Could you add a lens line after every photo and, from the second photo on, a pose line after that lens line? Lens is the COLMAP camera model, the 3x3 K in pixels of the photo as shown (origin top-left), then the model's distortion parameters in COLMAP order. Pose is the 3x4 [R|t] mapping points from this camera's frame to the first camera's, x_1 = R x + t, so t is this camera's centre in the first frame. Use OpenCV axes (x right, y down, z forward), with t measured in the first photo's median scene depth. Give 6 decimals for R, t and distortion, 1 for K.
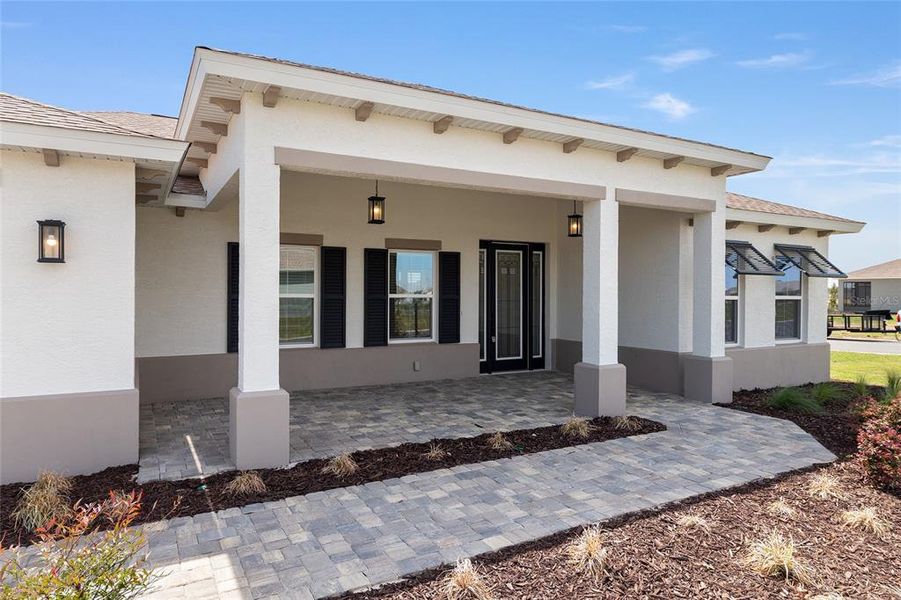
lens RADIAL K [[578.3, 0, 458.9], [0, 578.3, 299.7], [0, 0, 1]] dist [0.021929, 0.000423]
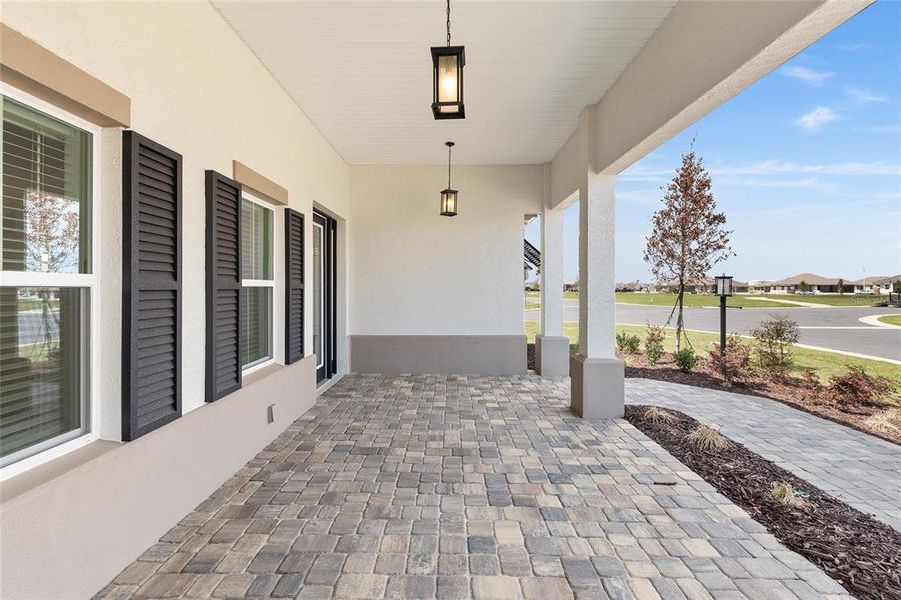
lens RADIAL K [[406.4, 0, 446.1], [0, 406.4, 284.2], [0, 0, 1]] dist [0.000442, -0.001166]
pose [[0.497008, 0.002244, 0.867743, -0.321355], [0.010331, 0.999910, -0.008503, -0.000618], [-0.867685, 0.013191, 0.496940, 0.673778]]
